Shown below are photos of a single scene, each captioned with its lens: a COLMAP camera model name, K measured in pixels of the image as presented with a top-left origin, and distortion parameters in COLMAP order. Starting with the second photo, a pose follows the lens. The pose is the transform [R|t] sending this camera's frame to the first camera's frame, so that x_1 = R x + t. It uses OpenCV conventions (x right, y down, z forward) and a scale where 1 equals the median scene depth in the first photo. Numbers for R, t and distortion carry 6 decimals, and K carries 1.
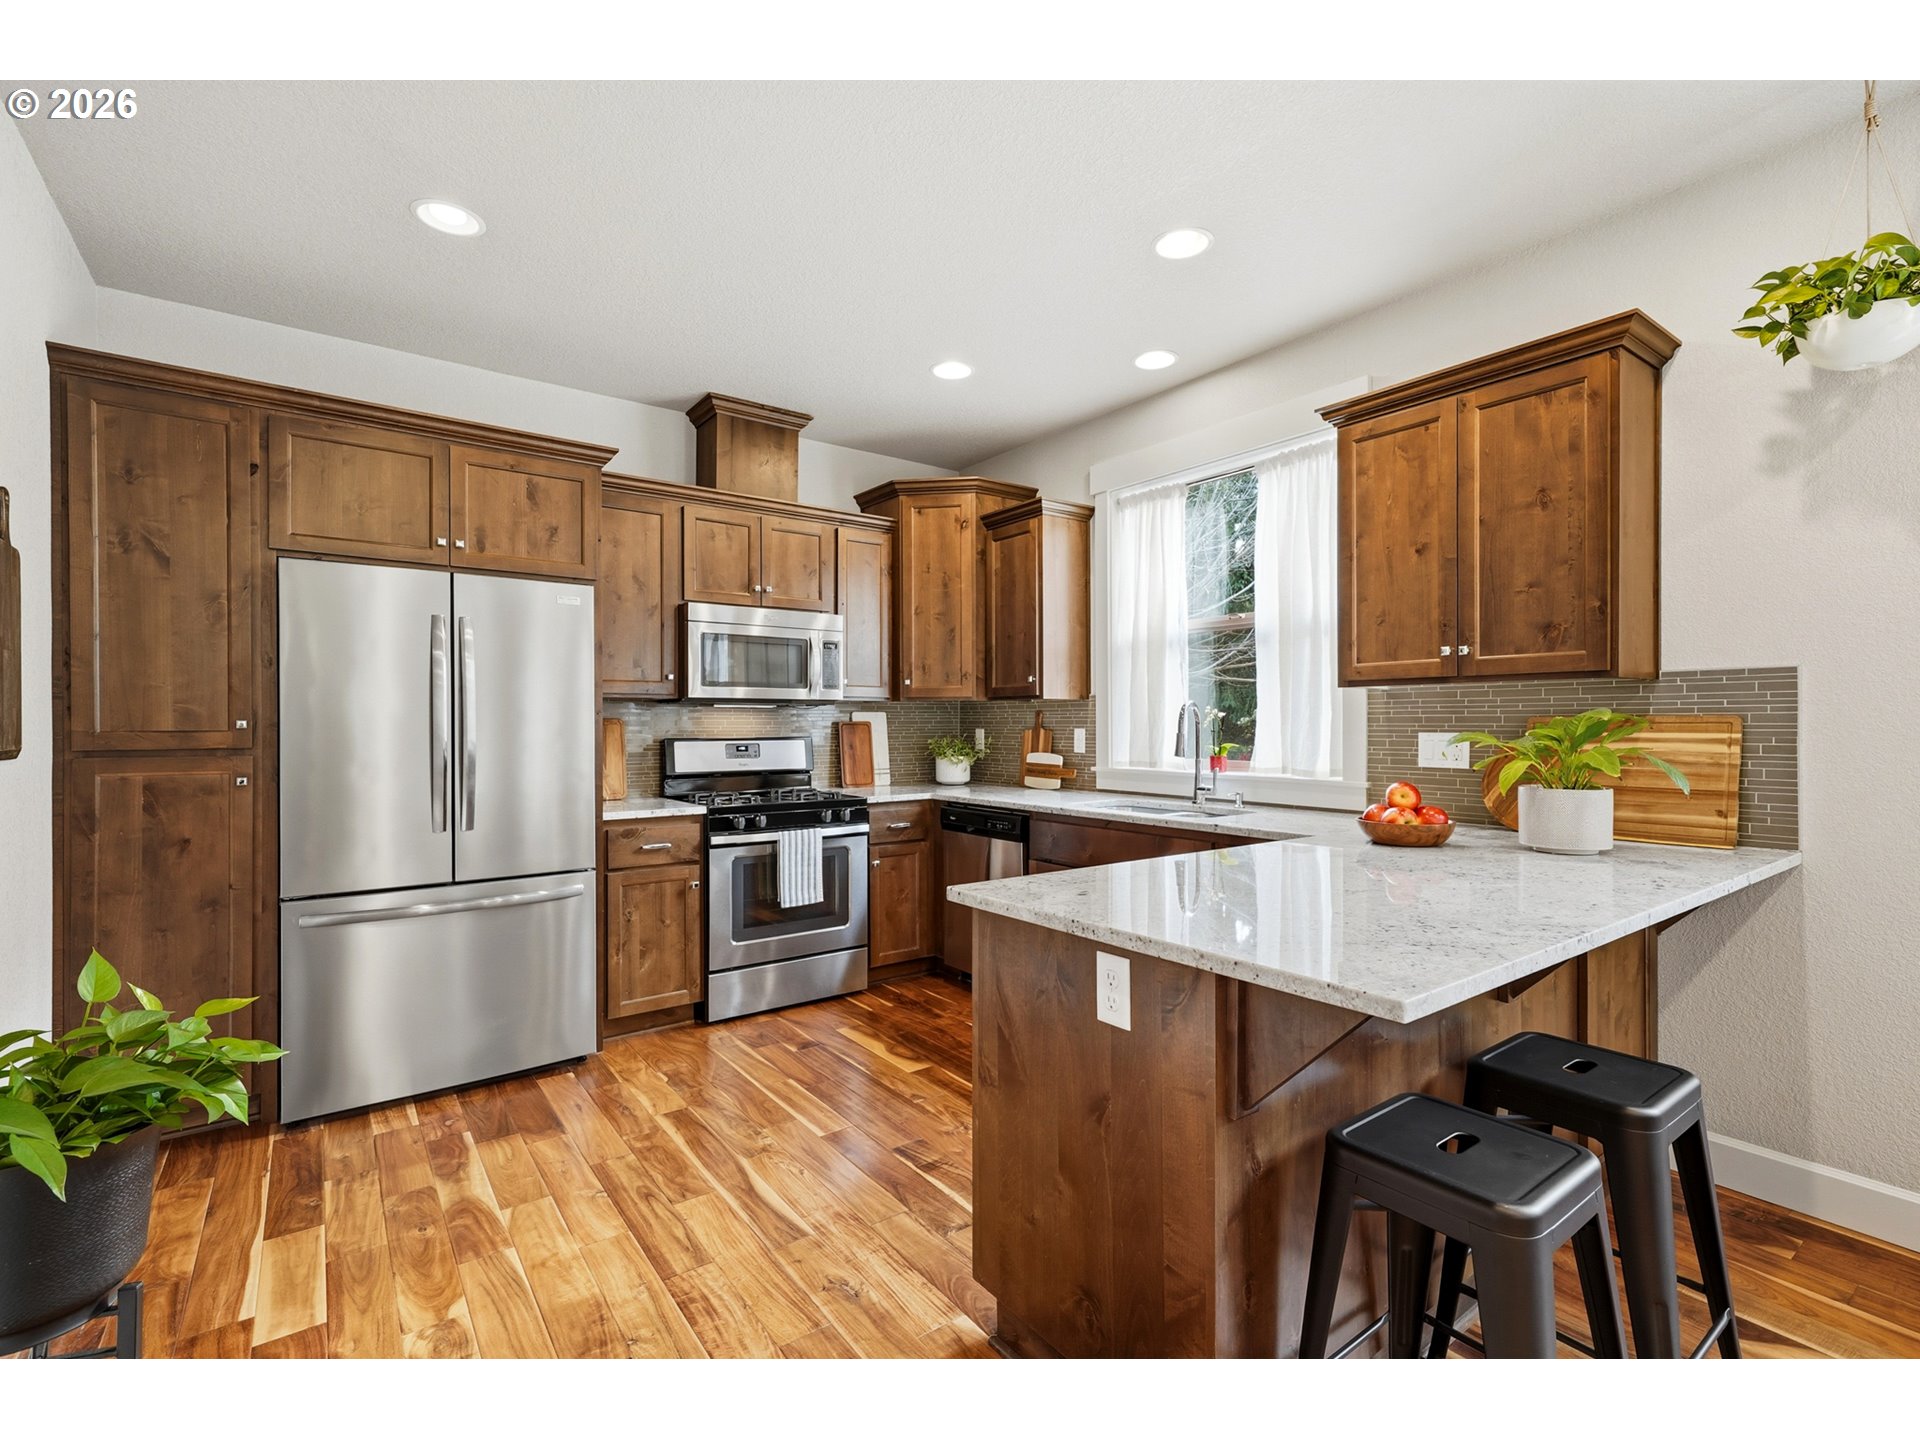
lens RADIAL K [[870.0, 0, 968.6], [0, 870.0, 729.0], [0, 0, 1]] dist [0.003792, 0.004520]
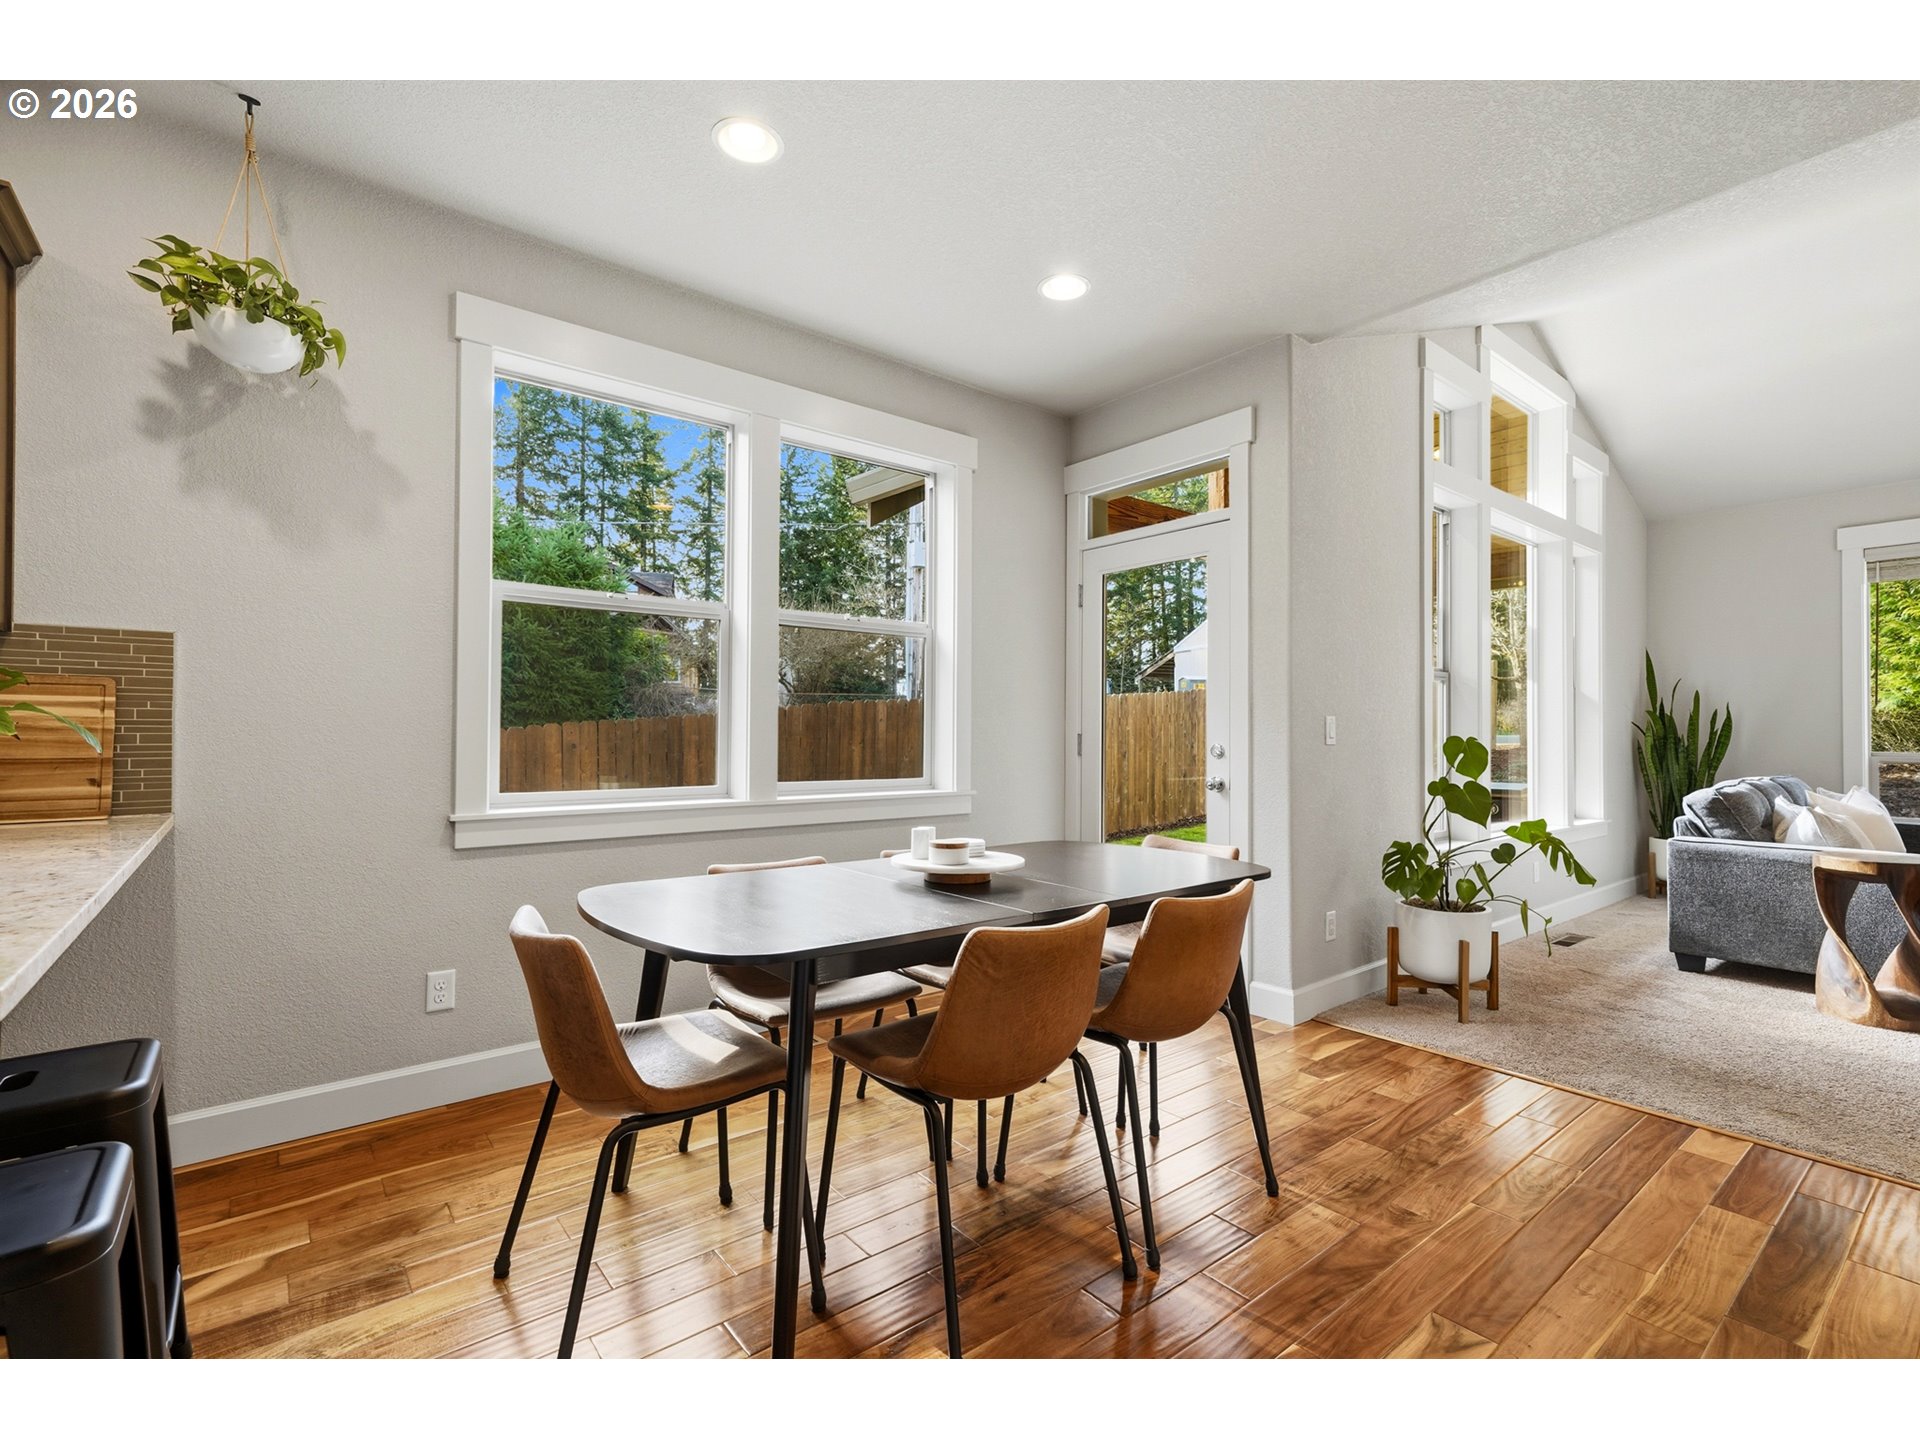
lens RADIAL K [[870.0, 0, 964.8], [0, 870.0, 724.9], [0, 0, 1]] dist [0.003792, 0.004520]
pose [[-0.034710, 0.010754, 0.999340, -0.068831], [-0.000326, 0.999942, -0.010771, 0.029958], [-0.999397, -0.000699, -0.034705, 0.070356]]
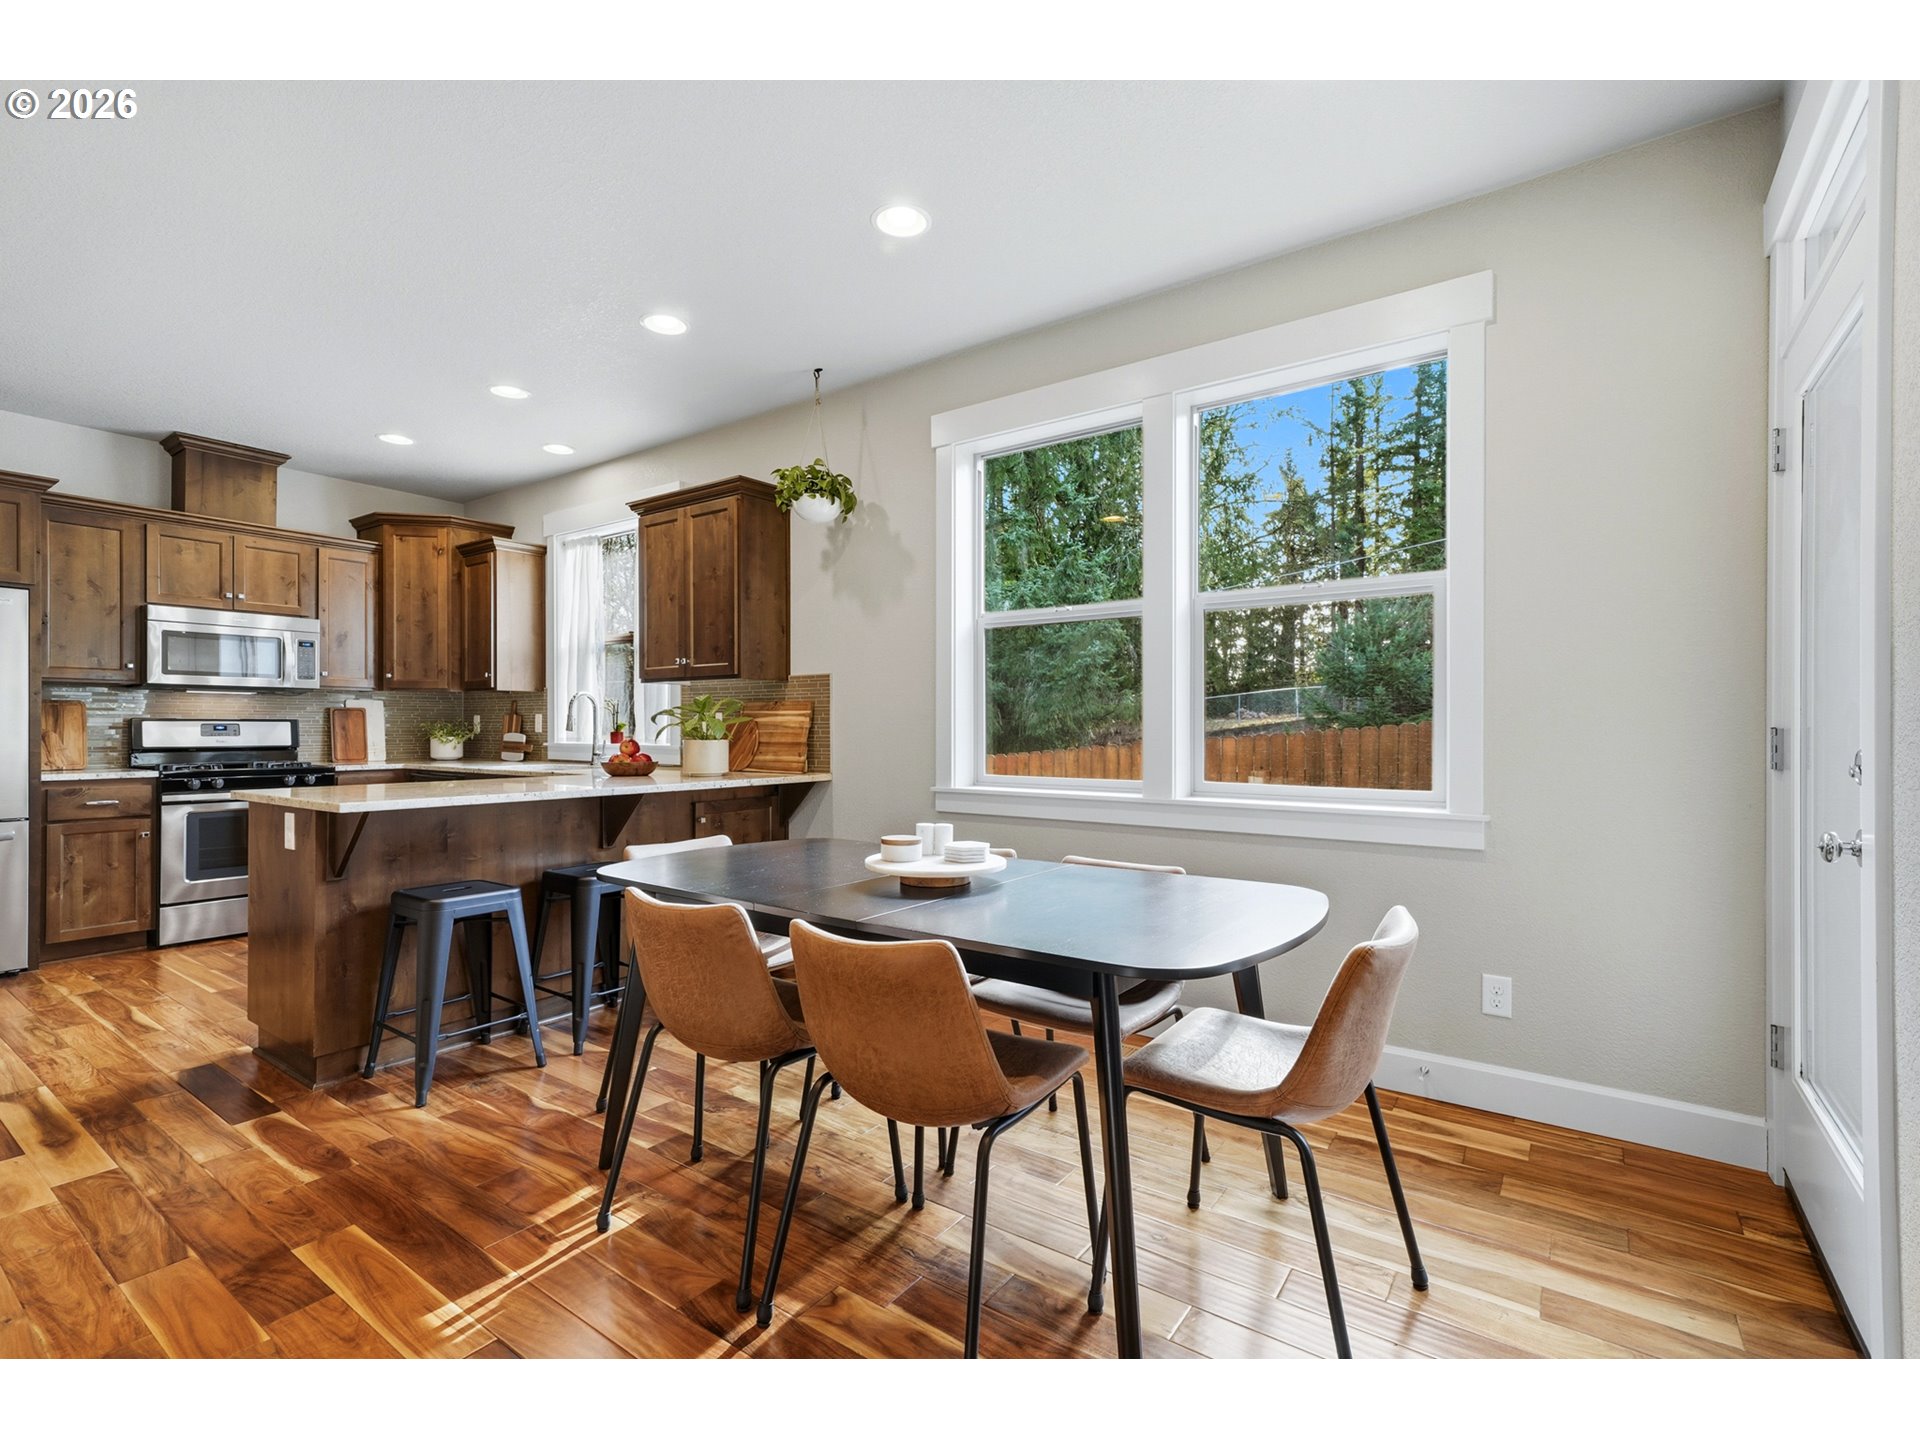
lens RADIAL K [[870.0, 0, 964.9], [0, 870.0, 728.0], [0, 0, 1]] dist [0.003792, 0.004520]
pose [[0.952407, 0.003838, 0.304806, 0.416605], [-0.001860, 0.999975, -0.006779, 0.034704], [-0.304825, 0.005889, 0.952390, -0.542018]]
